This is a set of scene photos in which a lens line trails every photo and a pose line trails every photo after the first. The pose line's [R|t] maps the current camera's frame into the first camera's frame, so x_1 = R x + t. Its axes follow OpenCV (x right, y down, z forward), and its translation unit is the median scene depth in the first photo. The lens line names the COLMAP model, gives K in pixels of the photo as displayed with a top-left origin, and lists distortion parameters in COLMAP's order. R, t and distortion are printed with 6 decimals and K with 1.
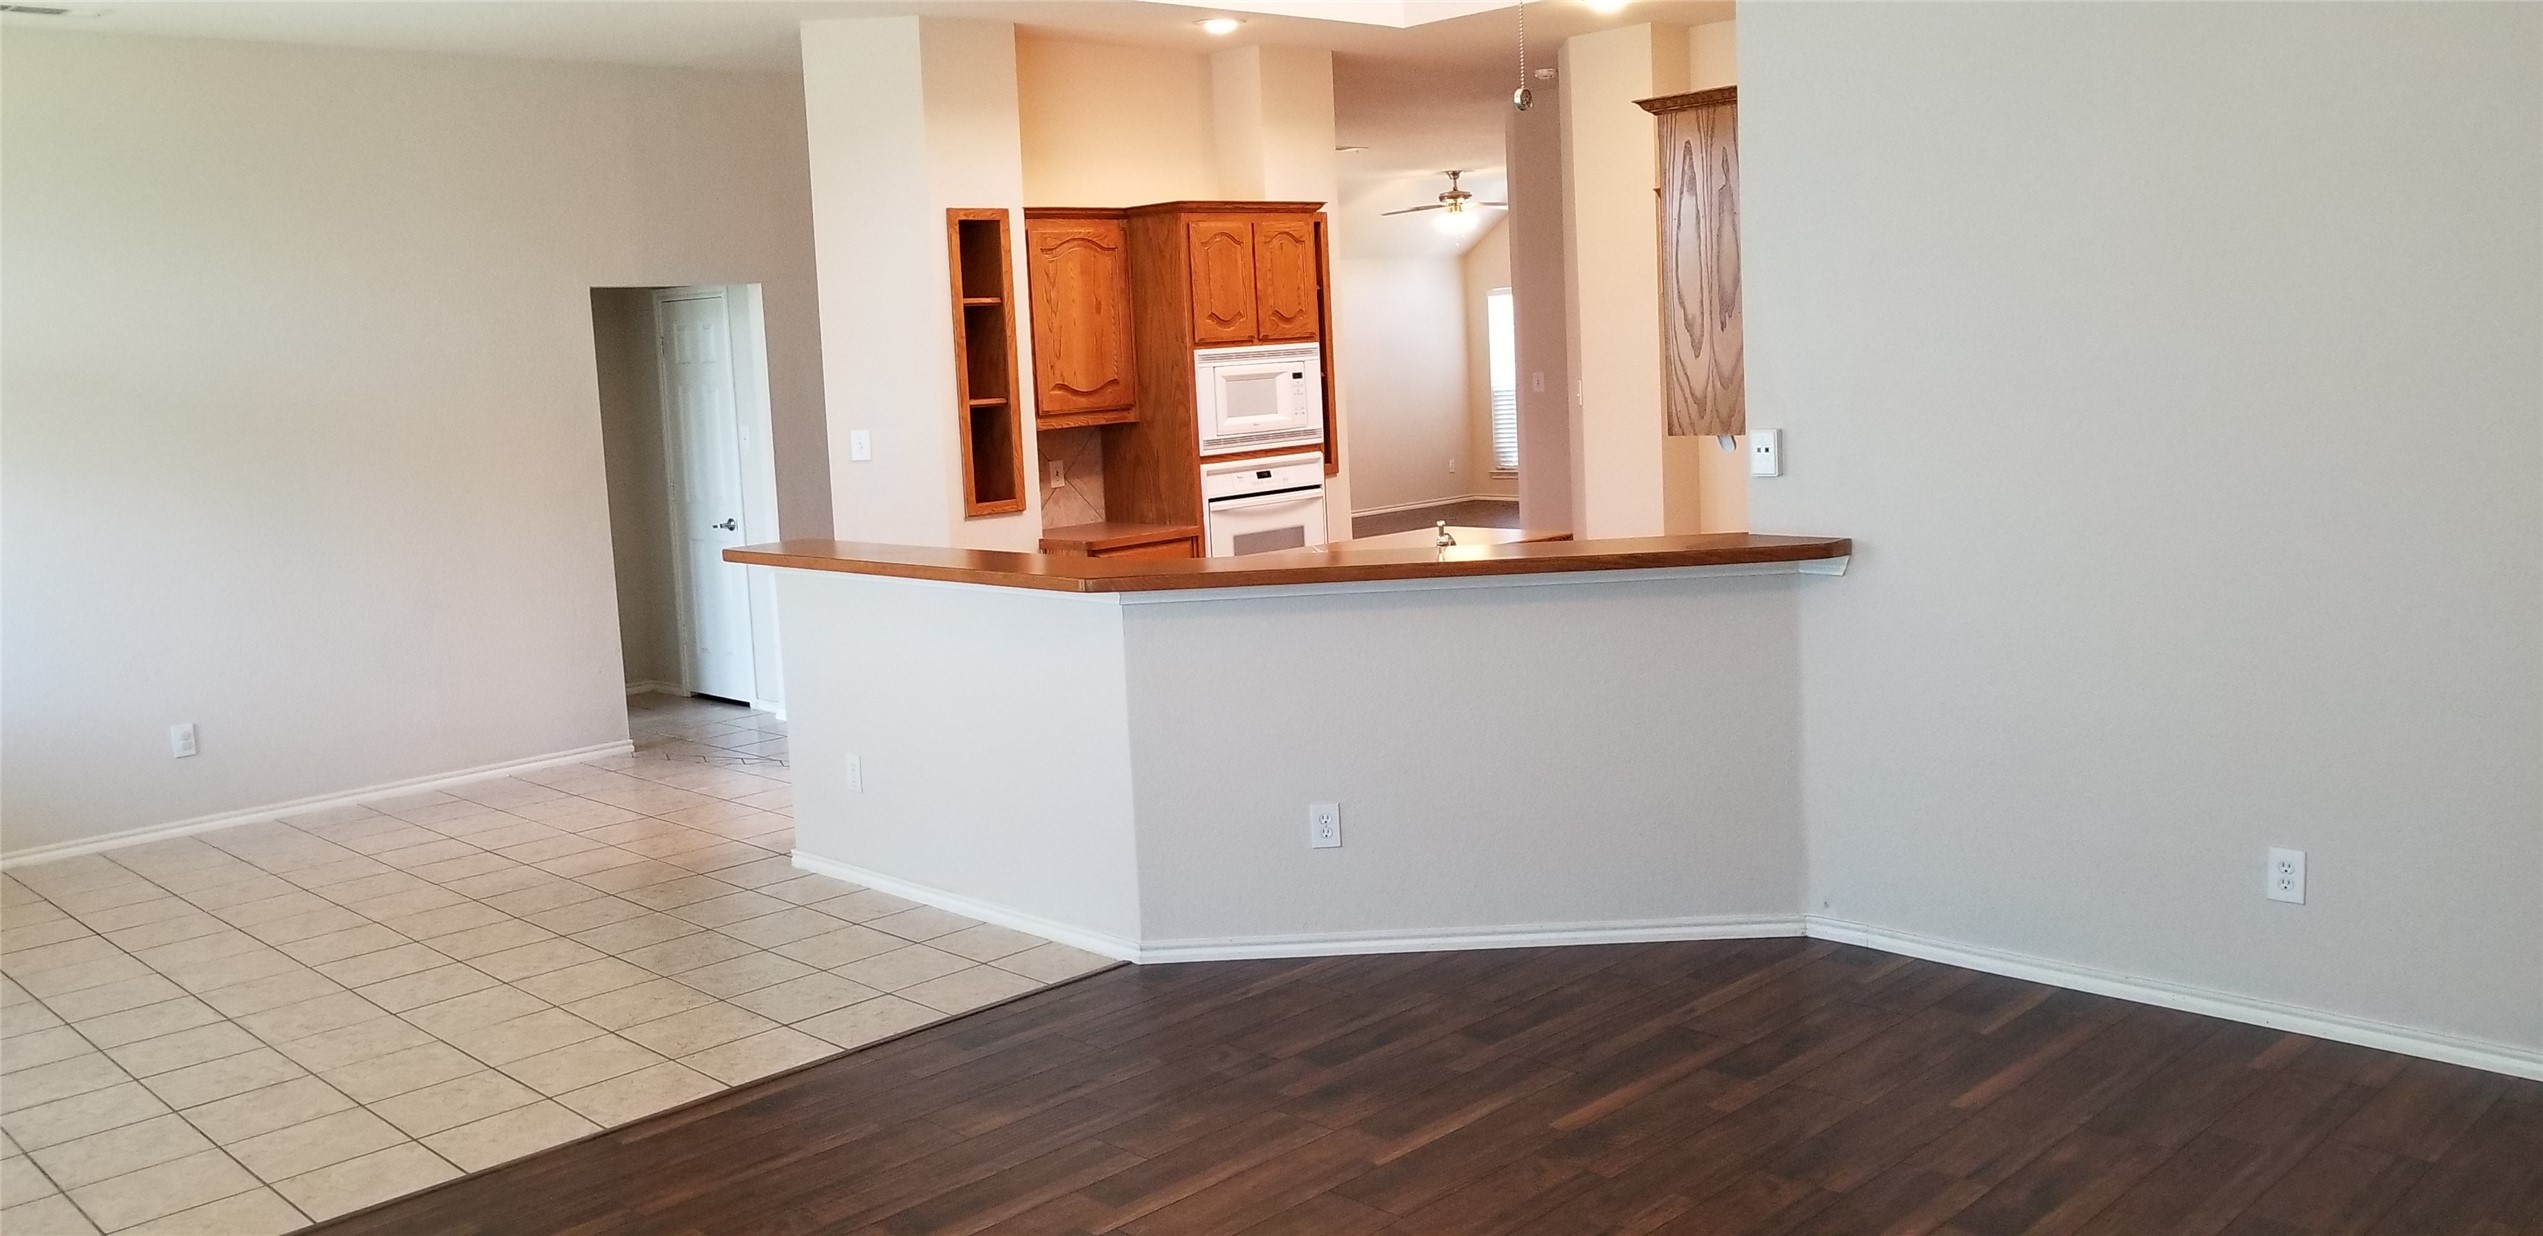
lens RADIAL K [[2048.0, 0, 1270.4], [0, 2048.0, 611.6], [0, 0, 1]] dist [0.006430, -0.005666]
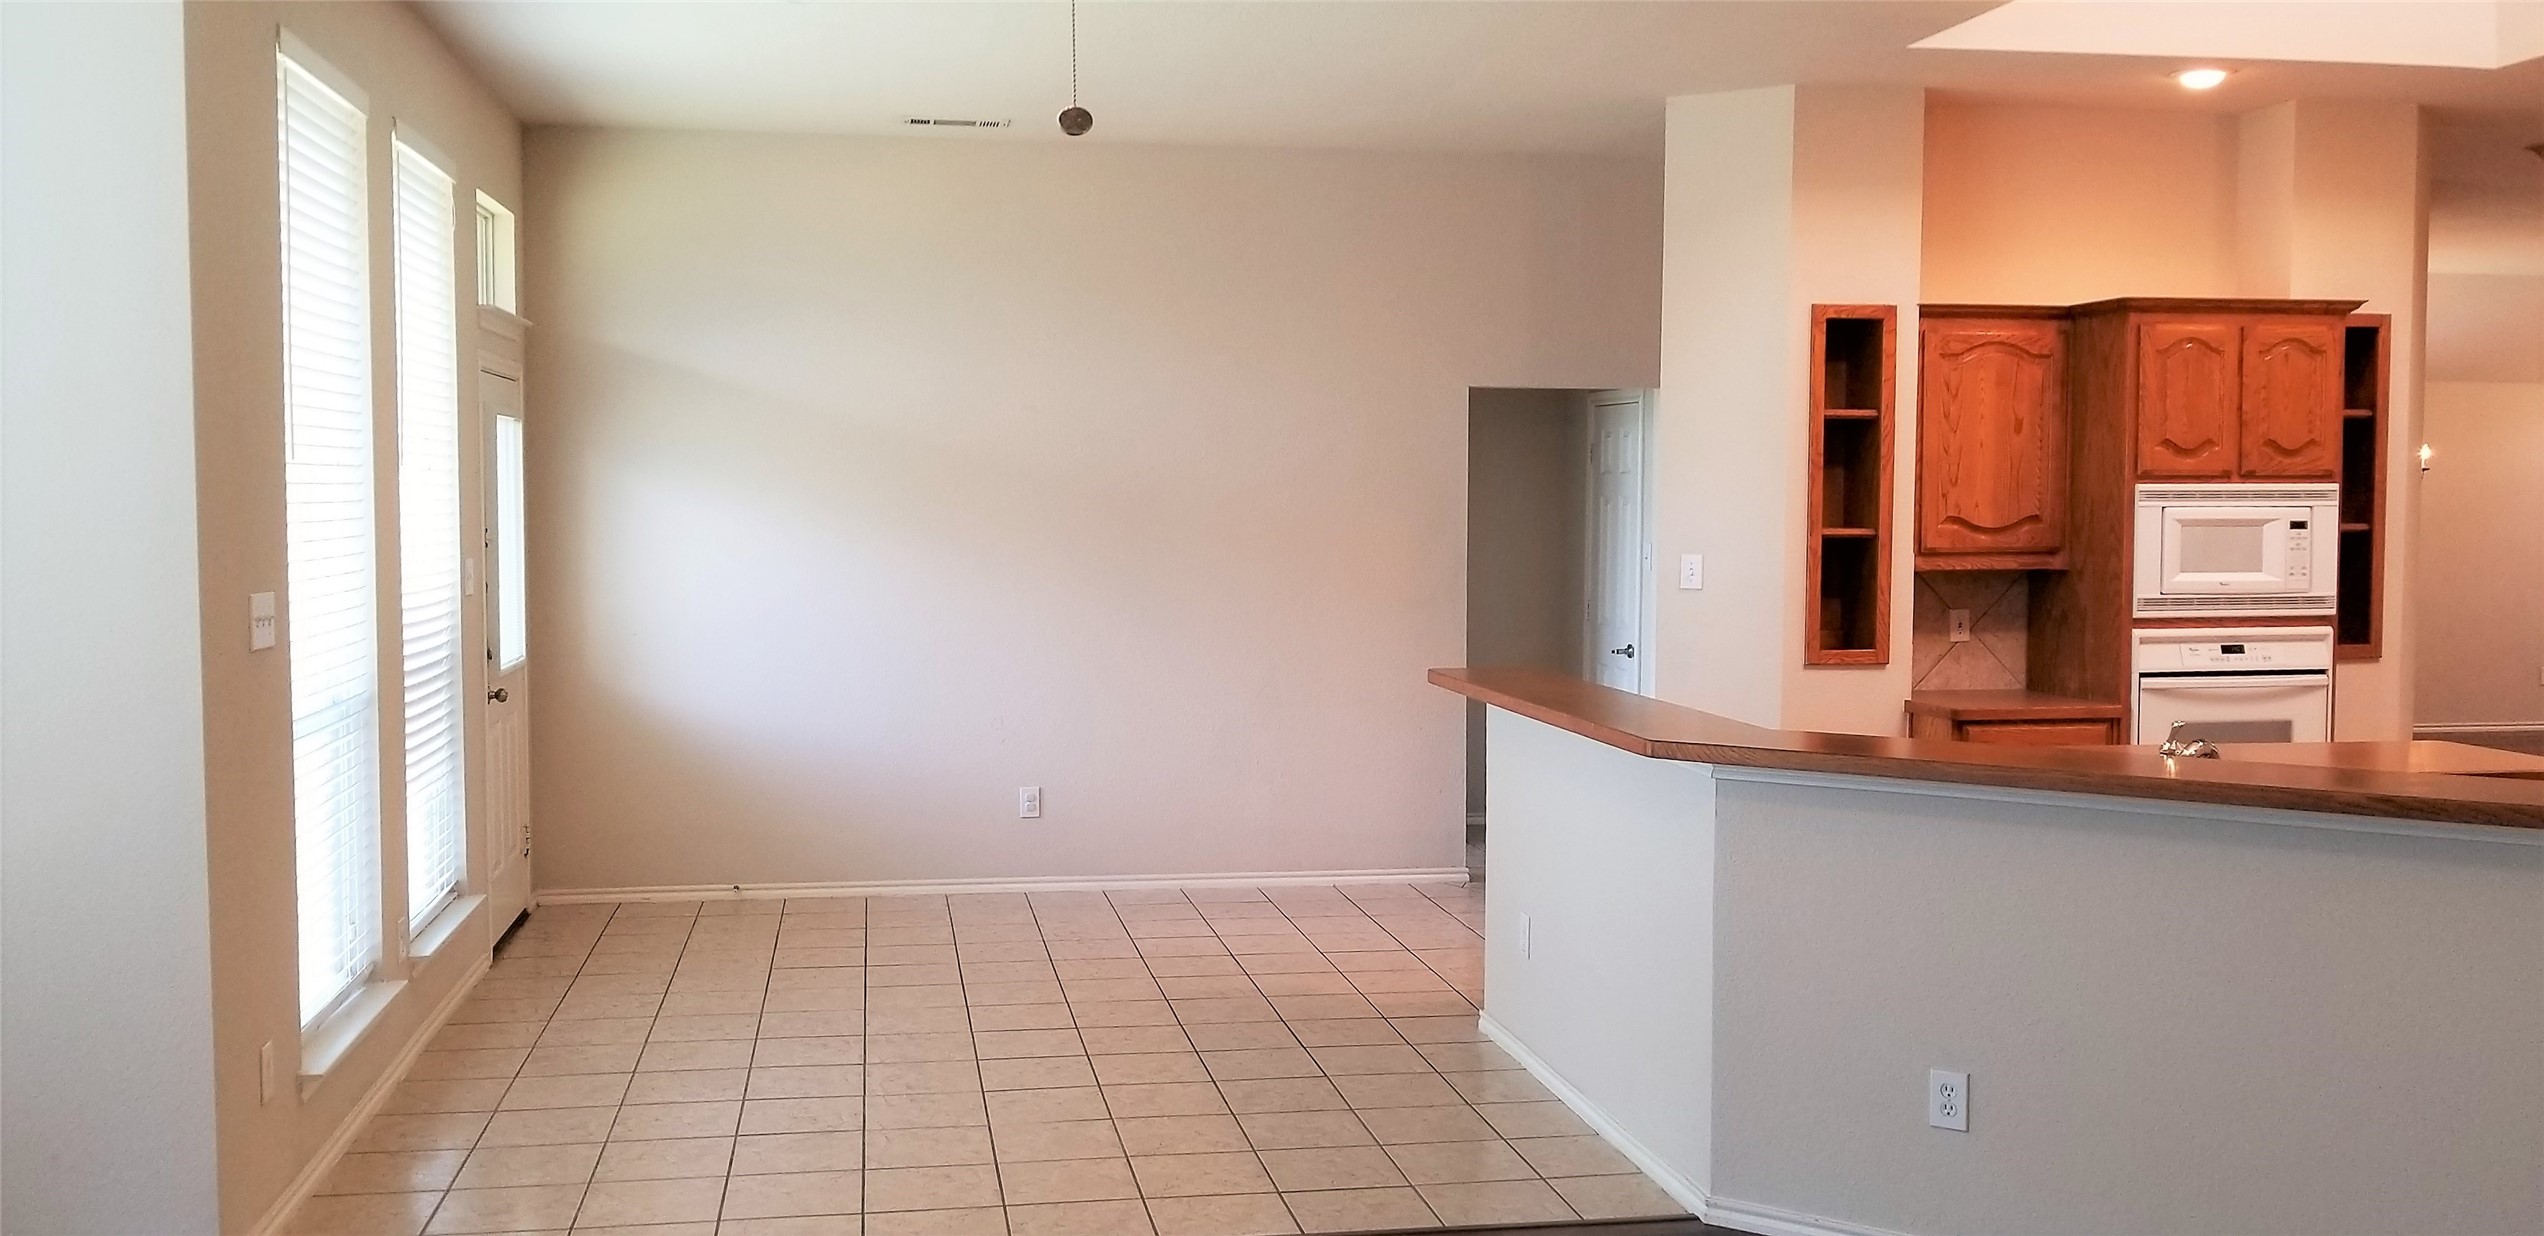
lens RADIAL K [[2242.0, 0, 1271.4], [0, 2242.0, 624.3], [0, 0, 1]] dist [-0.017865, 0.008363]
pose [[0.810336, 0.085599, -0.579680, 0.197941], [-0.118795, 0.992728, -0.019472, -0.017358], [0.573797, 0.084642, 0.814612, 0.107998]]
